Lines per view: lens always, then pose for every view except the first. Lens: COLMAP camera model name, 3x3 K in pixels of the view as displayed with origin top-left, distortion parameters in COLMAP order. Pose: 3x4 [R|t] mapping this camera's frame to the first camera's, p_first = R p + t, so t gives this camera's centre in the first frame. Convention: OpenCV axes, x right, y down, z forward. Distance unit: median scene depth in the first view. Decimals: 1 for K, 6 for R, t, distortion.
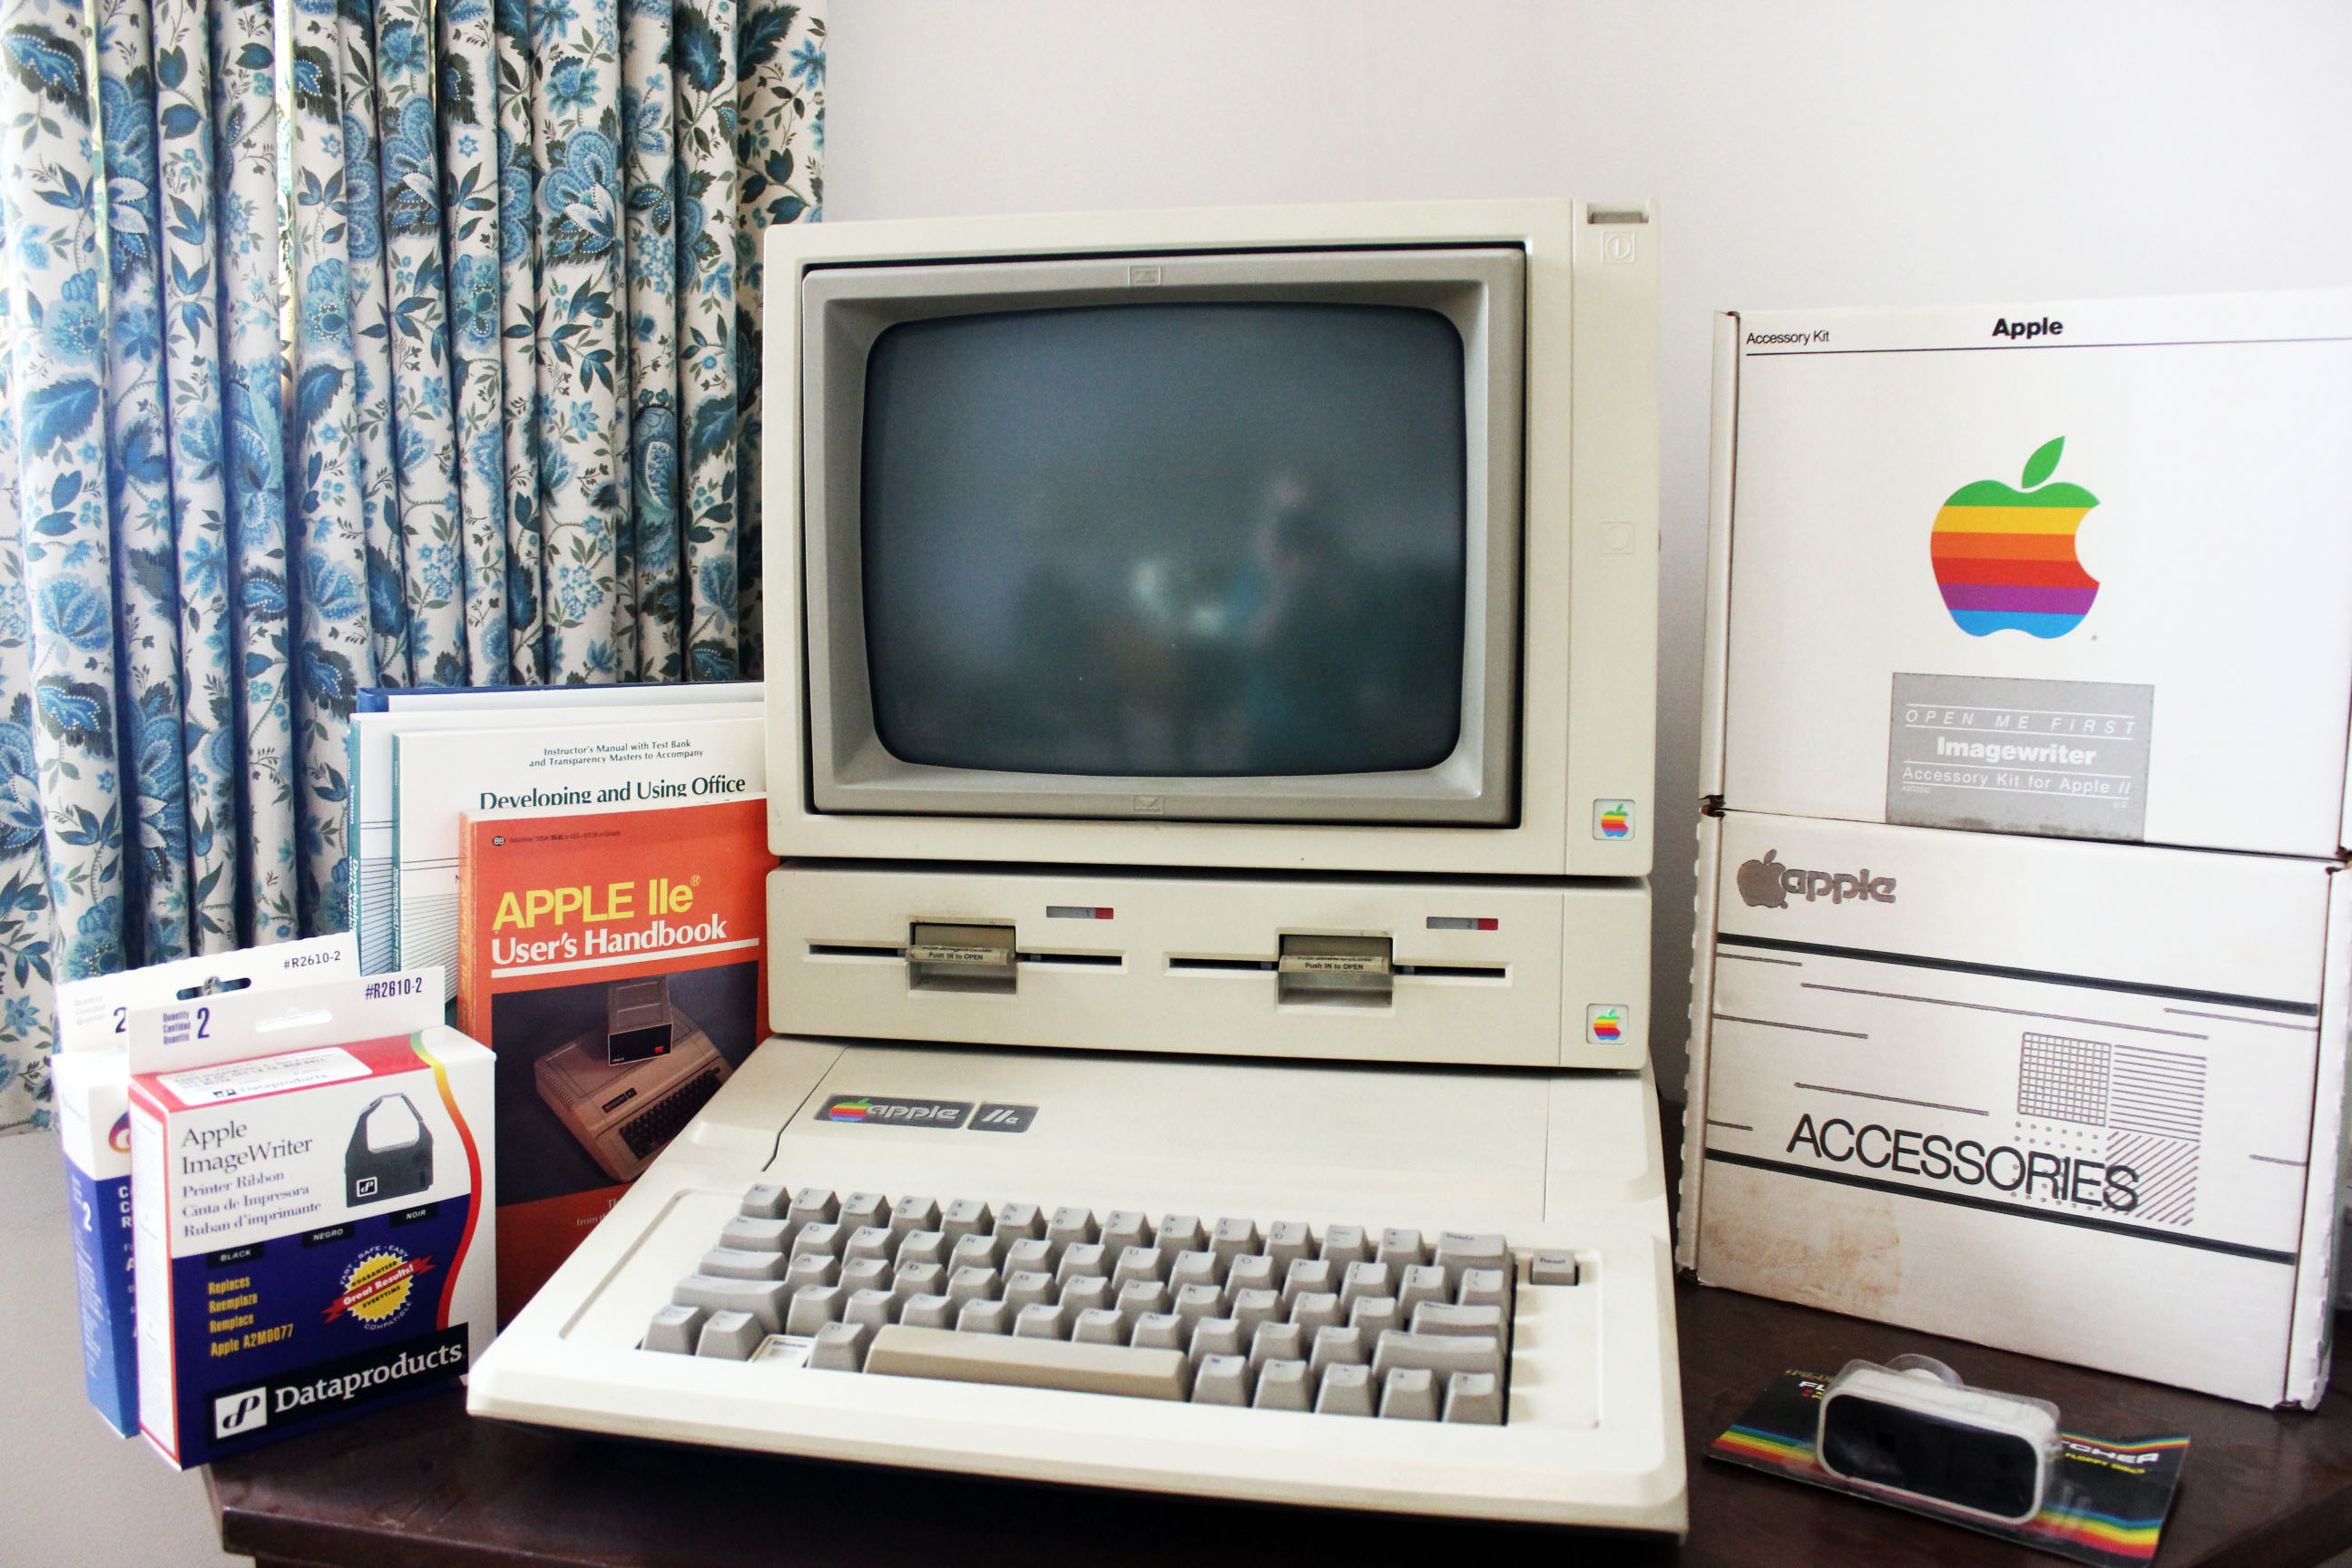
lens RADIAL K [[1934.4, 0, 1176.0], [0, 1934.4, 784.0], [0, 0, 1]] dist [-0.164532, 0.132602]
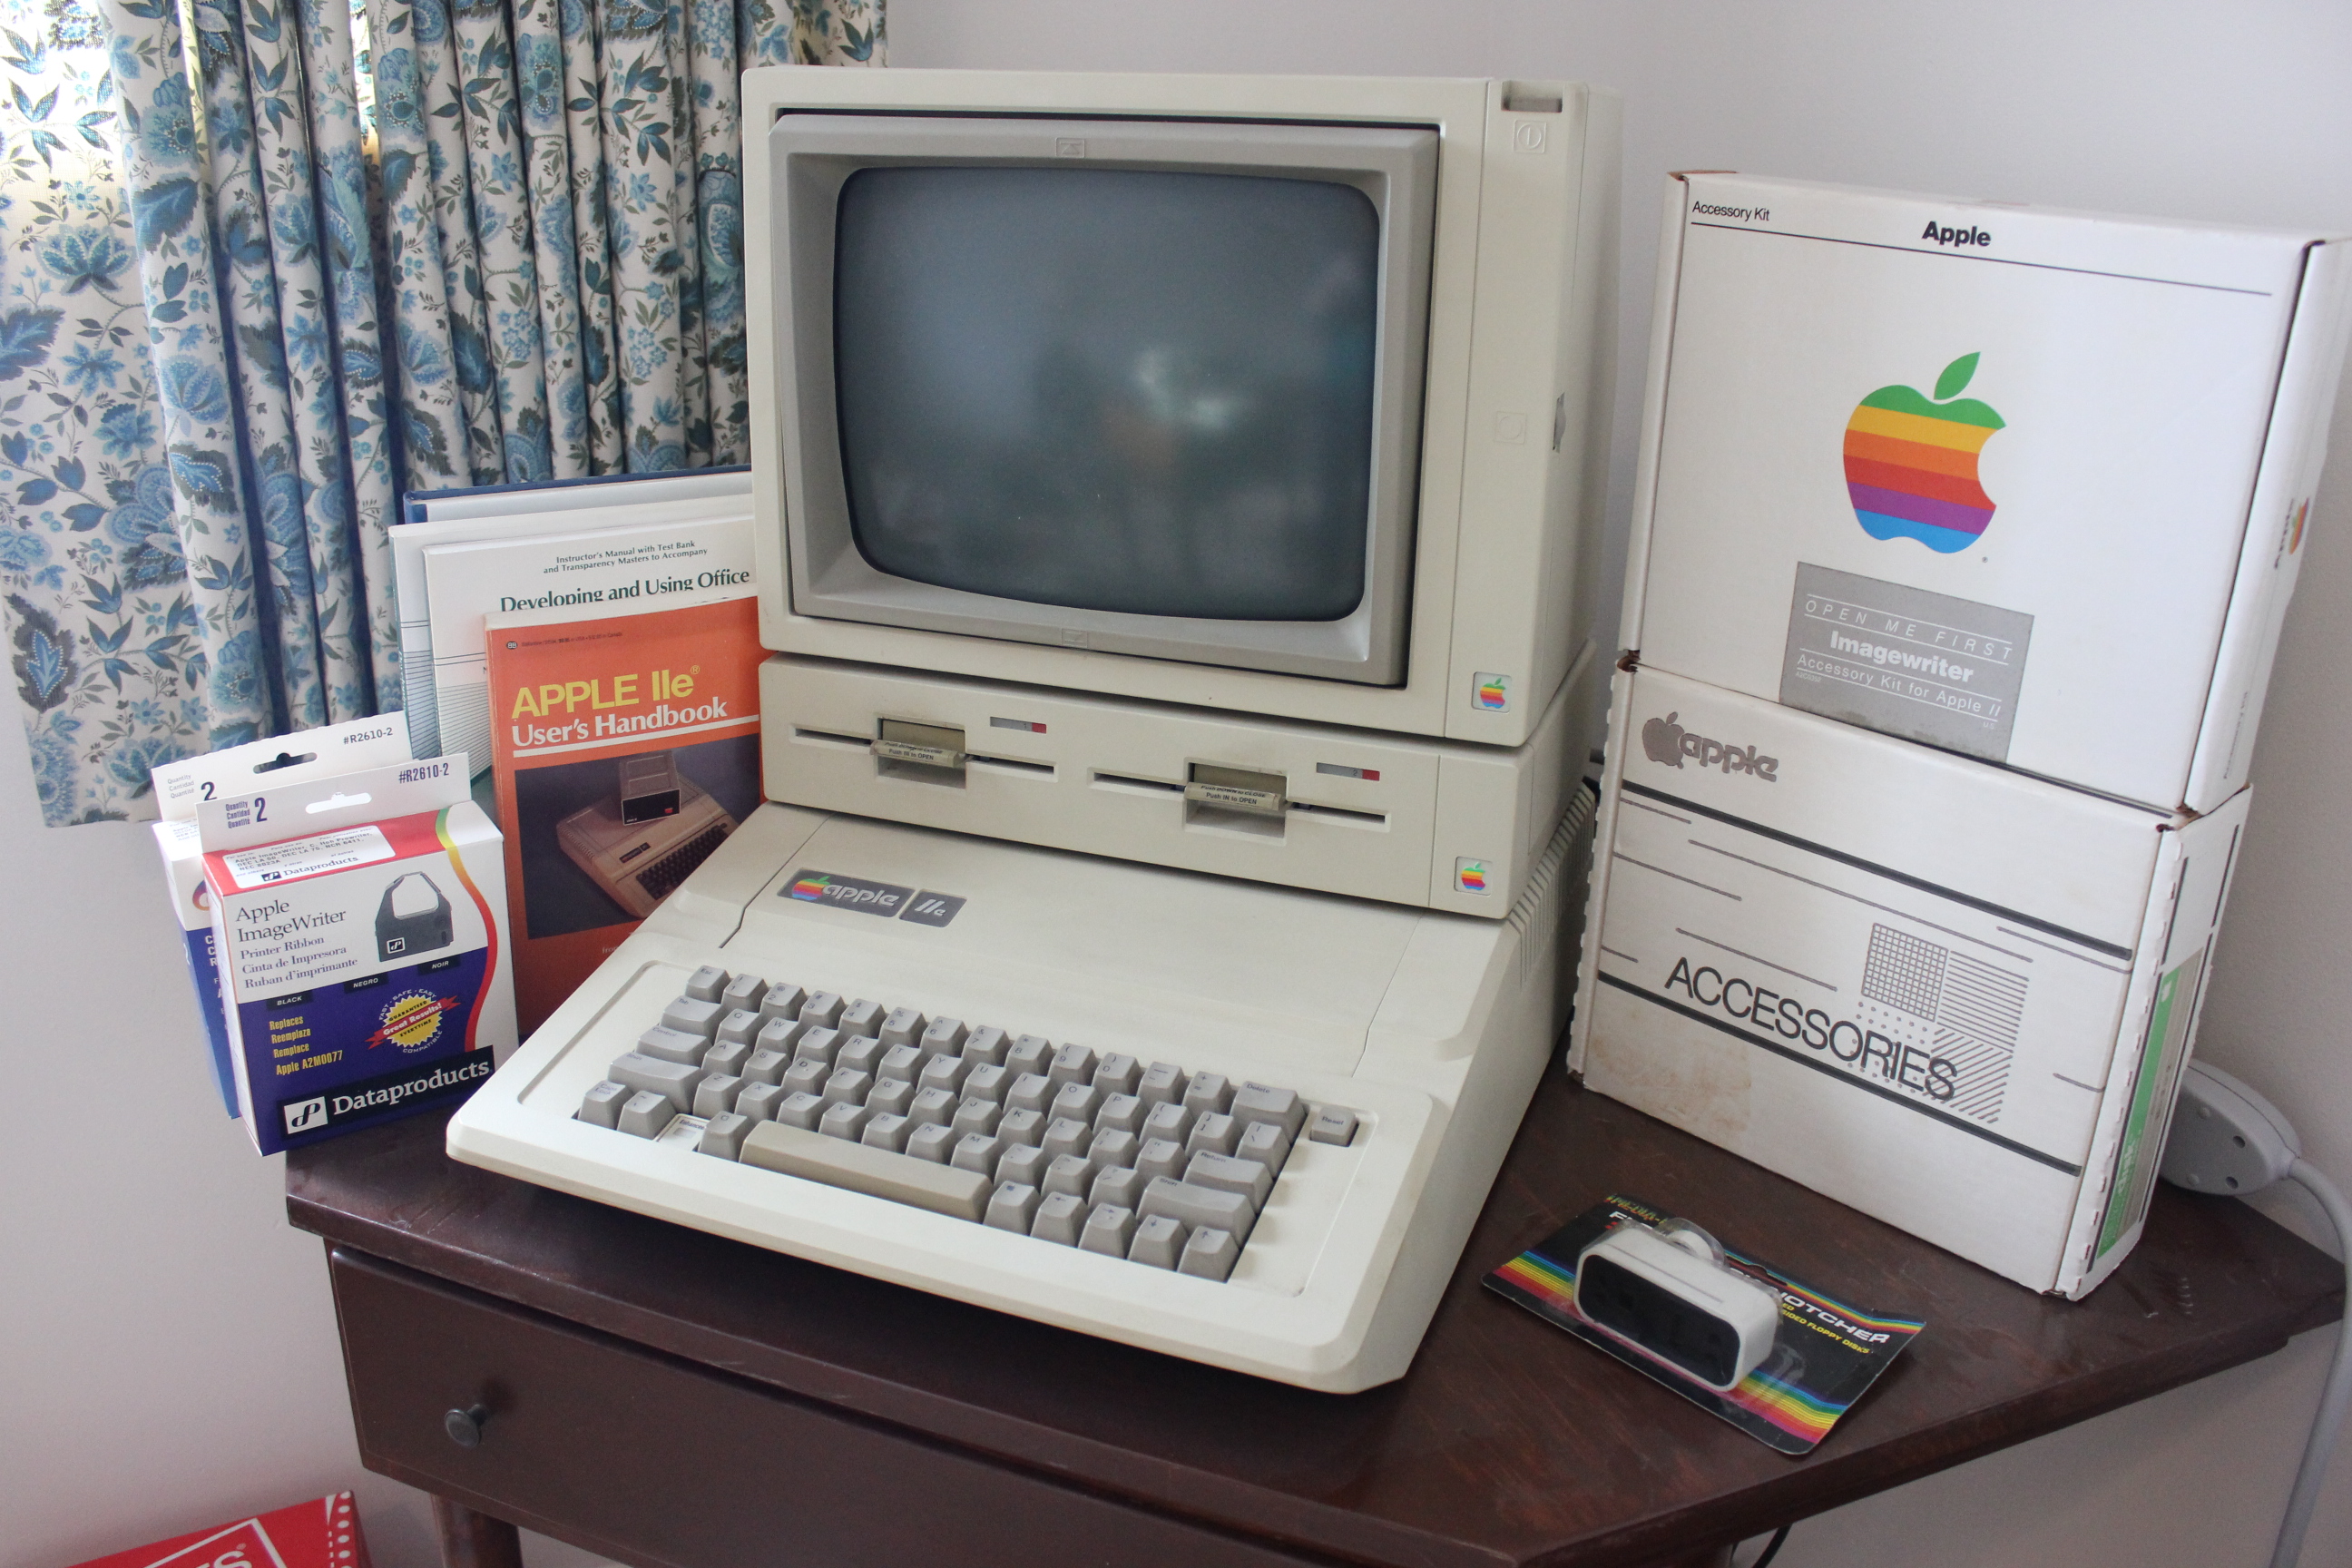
lens RADIAL K [[1934.4, 0, 1176.0], [0, 1934.4, 784.0], [0, 0, 1]] dist [-0.164532, 0.132602]
pose [[0.985175, 0.077565, -0.153018, 0.209848], [-0.037173, 0.967278, 0.250983, -0.180799], [0.167479, -0.241574, 0.955821, -0.051814]]
